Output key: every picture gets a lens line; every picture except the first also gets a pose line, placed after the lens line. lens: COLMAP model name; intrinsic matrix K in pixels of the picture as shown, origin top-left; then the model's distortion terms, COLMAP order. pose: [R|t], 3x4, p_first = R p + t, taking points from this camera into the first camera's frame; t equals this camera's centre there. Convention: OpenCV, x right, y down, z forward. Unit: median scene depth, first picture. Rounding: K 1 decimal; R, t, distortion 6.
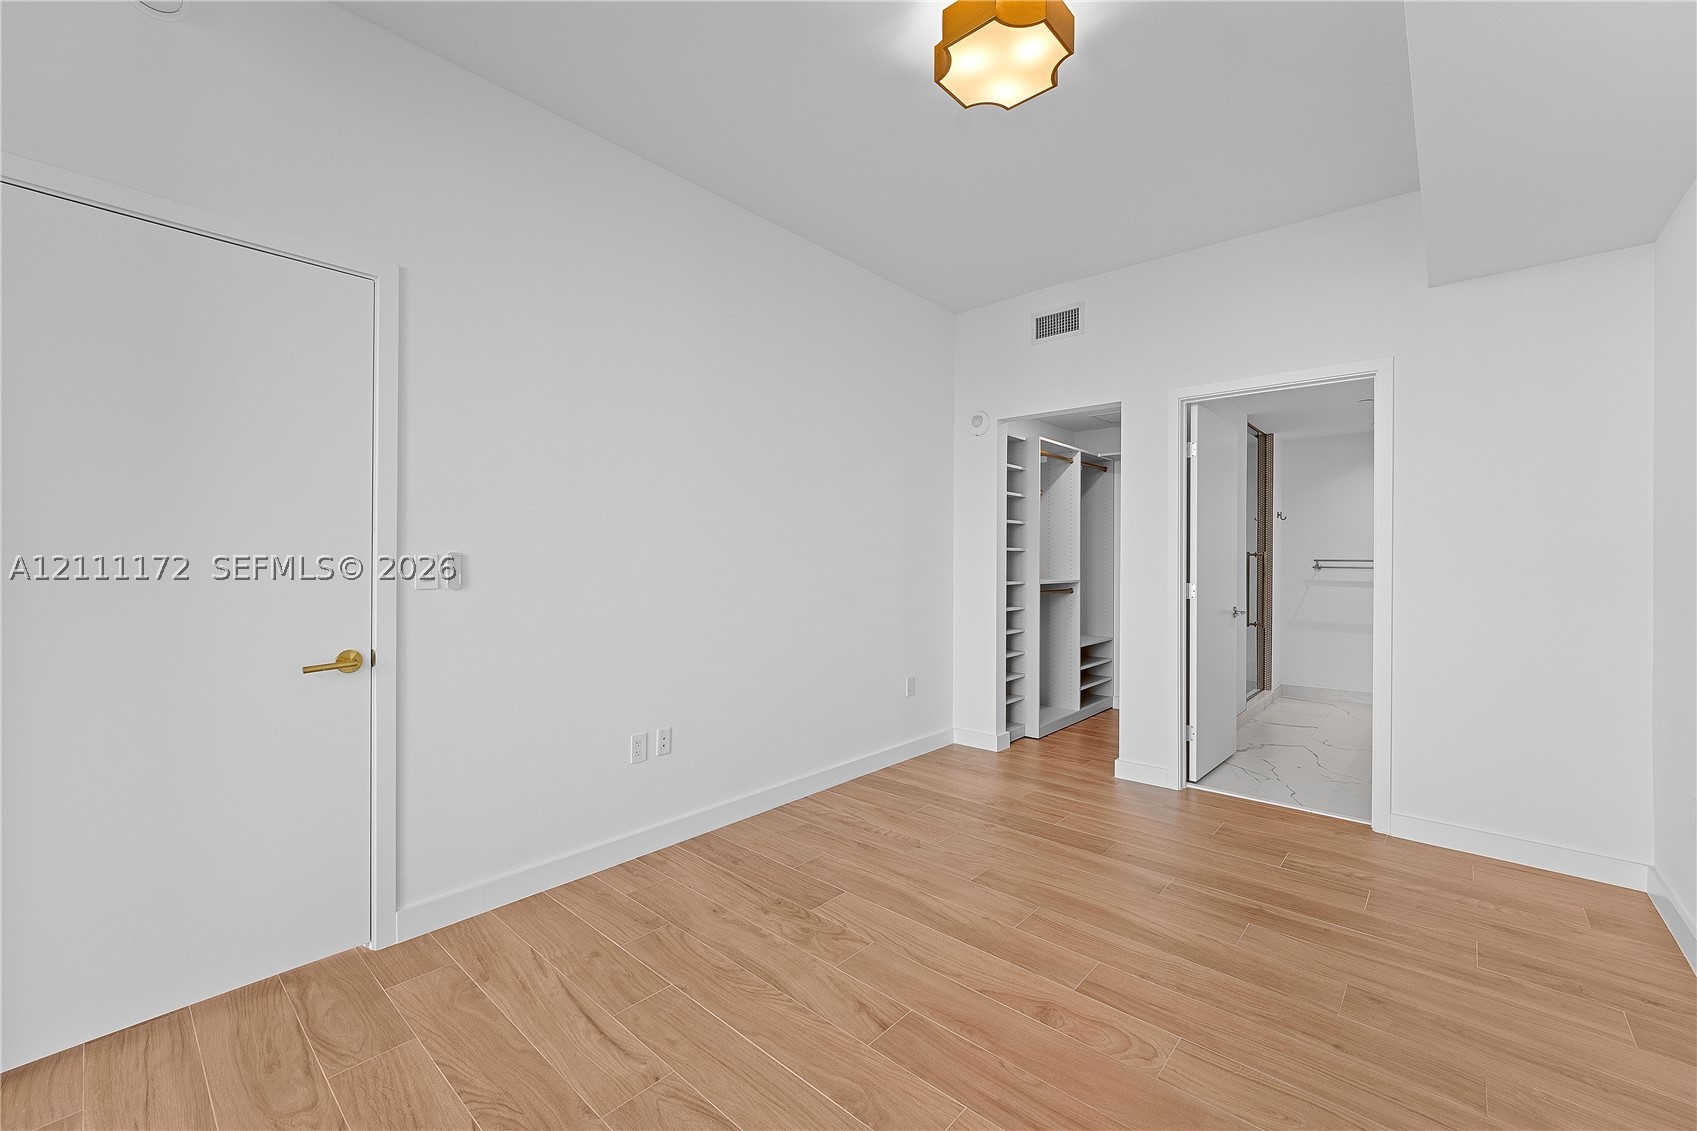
lens RADIAL K [[687.1, 0, 845.6], [0, 687.1, 557.4], [0, 0, 1]] dist [-0.003053, 0.000347]
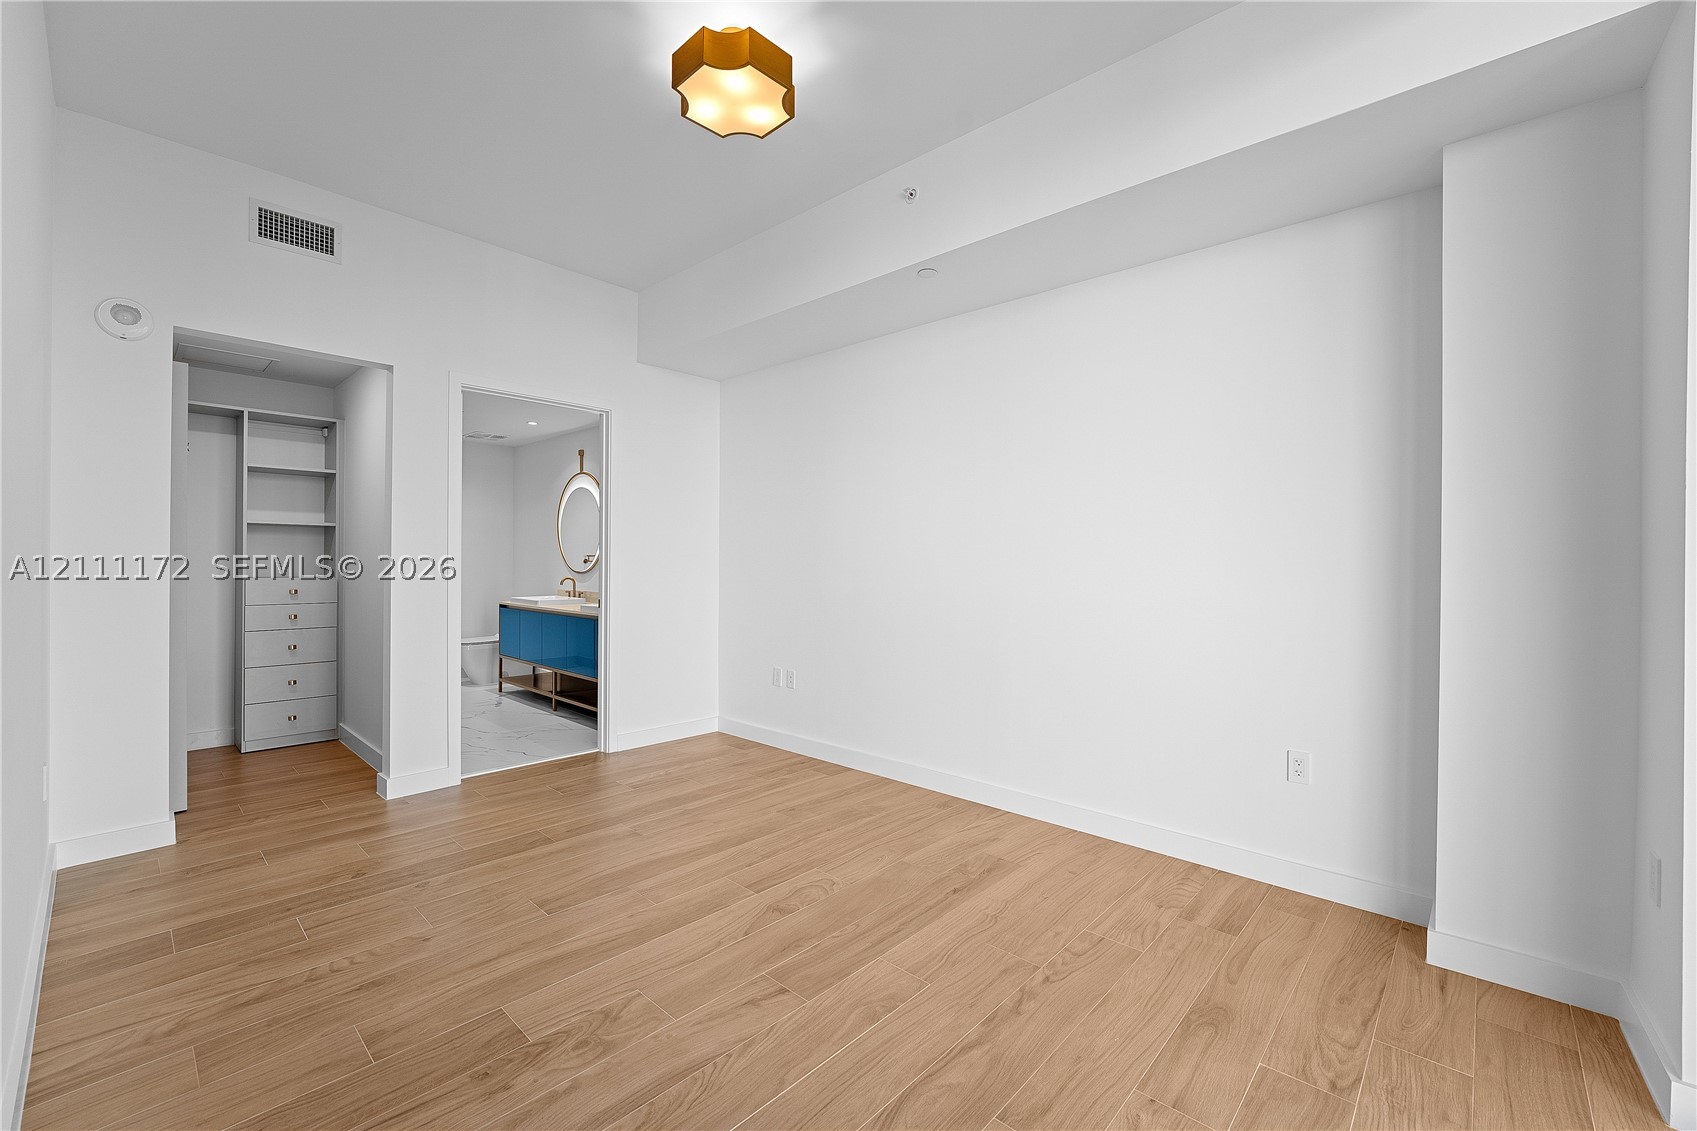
lens RADIAL K [[687.1, 0, 845.6], [0, 687.1, 557.4], [0, 0, 1]] dist [-0.003053, 0.000347]
pose [[0.031164, -0.000291, 0.999514, -0.715523], [-0.009948, 0.999950, 0.000601, 0.014681], [-0.999465, -0.009962, 0.031159, 0.636704]]
